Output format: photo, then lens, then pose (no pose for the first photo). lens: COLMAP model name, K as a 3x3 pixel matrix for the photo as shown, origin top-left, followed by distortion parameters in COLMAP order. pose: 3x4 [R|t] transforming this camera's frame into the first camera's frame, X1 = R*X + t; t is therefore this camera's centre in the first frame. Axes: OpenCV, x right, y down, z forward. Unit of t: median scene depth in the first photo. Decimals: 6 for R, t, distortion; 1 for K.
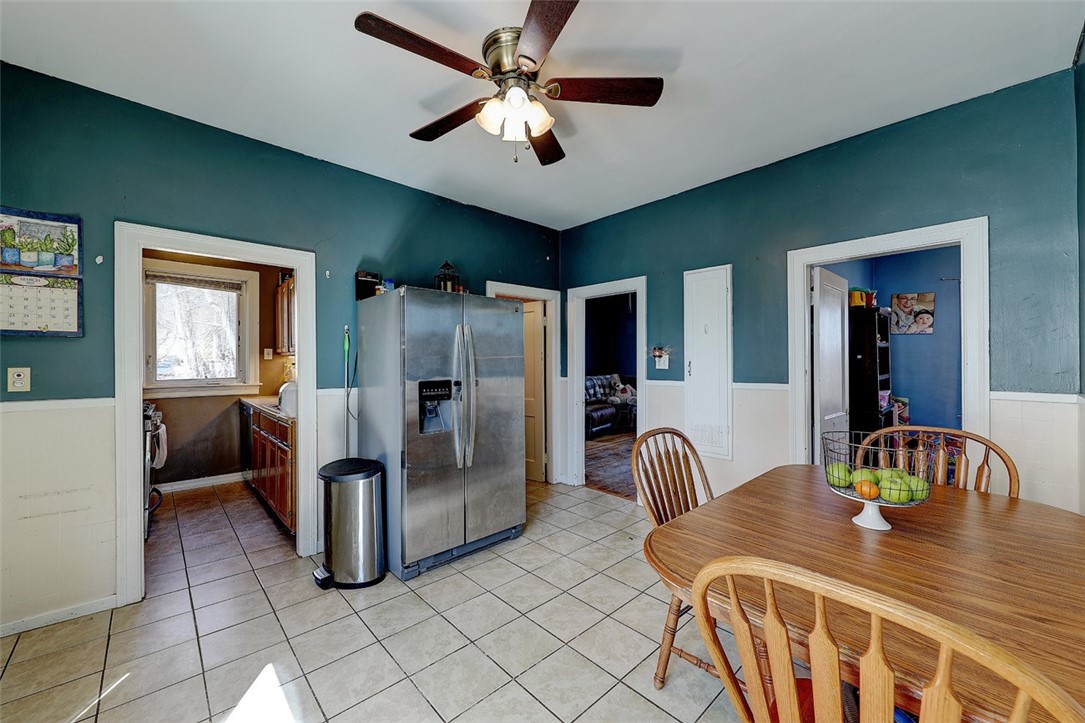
lens RADIAL K [[431.9, 0, 546.6], [0, 431.9, 358.3], [0, 0, 1]] dist [0.012542, -0.000009]
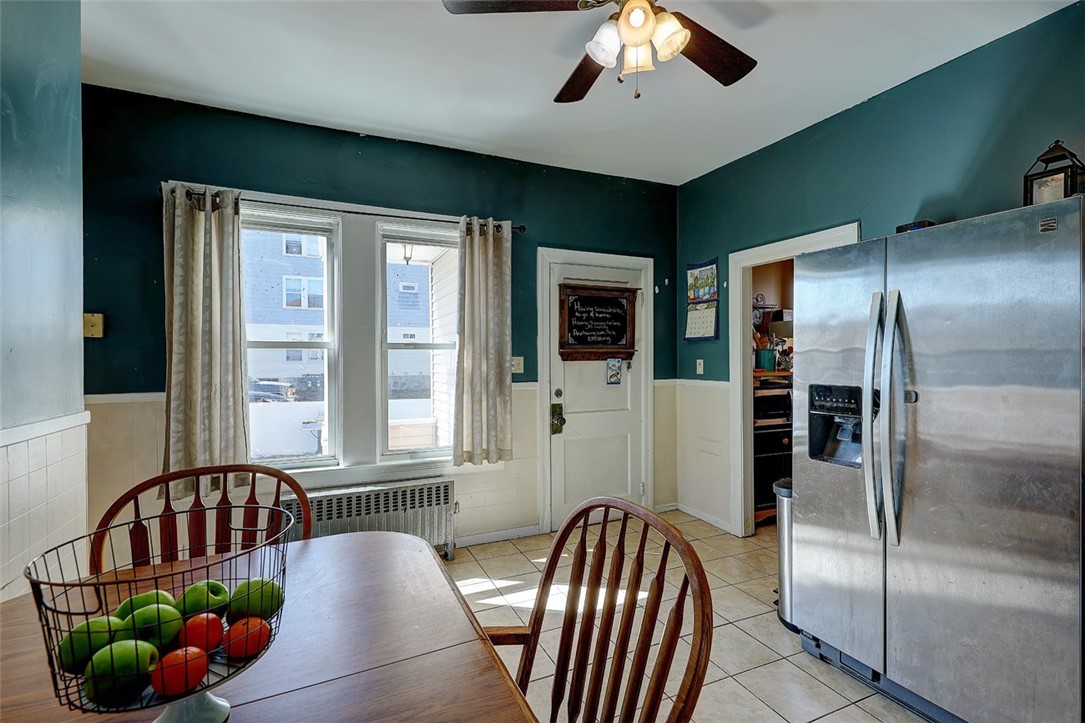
lens RADIAL K [[499.8, 0, 553.3], [0, 499.8, 356.9], [0, 0, 1]] dist [0.005215, -0.001369]
pose [[-0.288436, 0.003878, -0.957491, 0.358288], [0.006774, 0.999975, 0.002010, 0.002025], [0.957475, -0.005907, -0.288455, 0.474168]]
